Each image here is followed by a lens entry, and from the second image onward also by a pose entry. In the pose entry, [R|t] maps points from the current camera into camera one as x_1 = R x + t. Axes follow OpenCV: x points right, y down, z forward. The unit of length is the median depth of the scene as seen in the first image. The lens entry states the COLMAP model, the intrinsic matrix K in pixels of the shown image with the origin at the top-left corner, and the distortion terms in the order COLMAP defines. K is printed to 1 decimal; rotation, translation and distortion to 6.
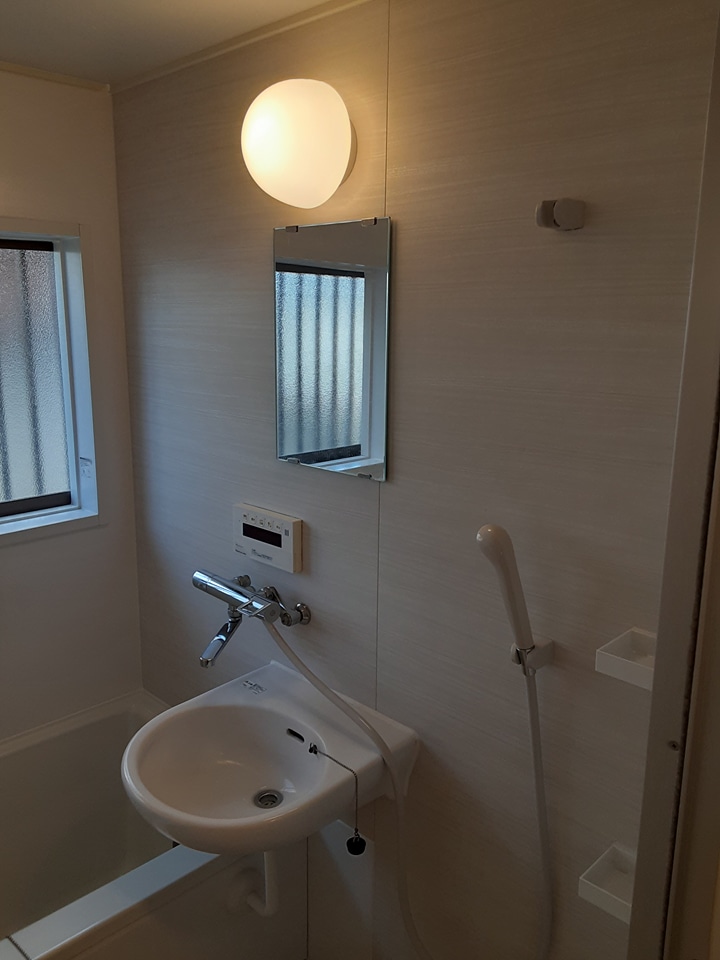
lens RADIAL K [[787.2, 0, 357.1], [0, 787.2, 478.7], [0, 0, 1]] dist [0.093340, -0.105461]
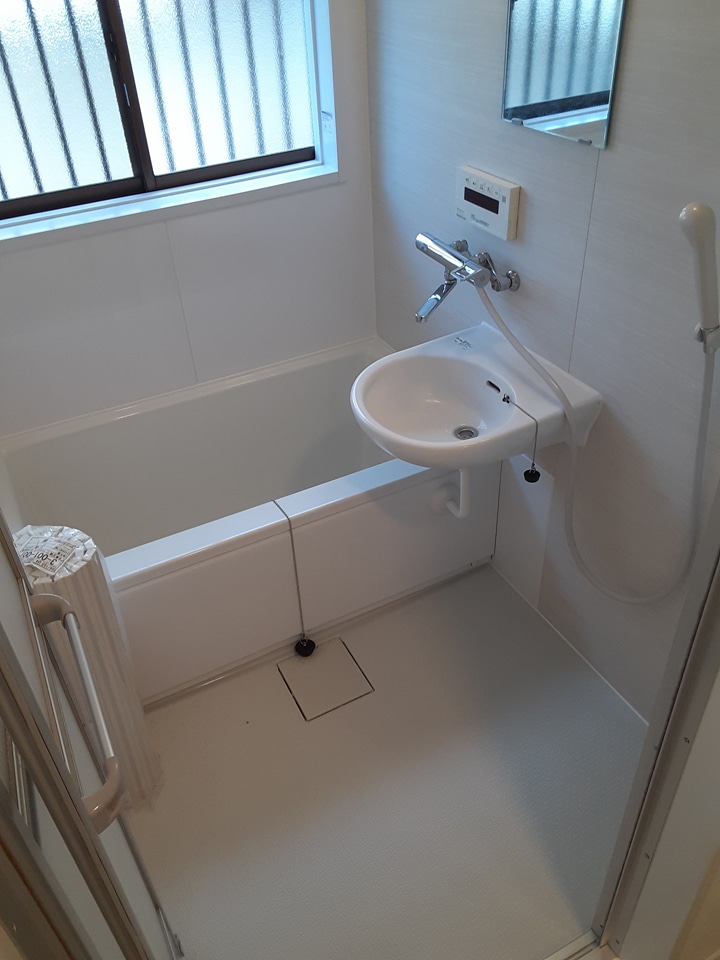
lens RADIAL K [[787.2, 0, 358.7], [0, 787.2, 480.8], [0, 0, 1]] dist [0.093340, -0.105461]
pose [[0.950494, 0.137394, -0.278718, 0.072911], [-0.008554, 0.908171, 0.418512, -0.032754], [0.310624, -0.395410, 0.864386, -0.110815]]
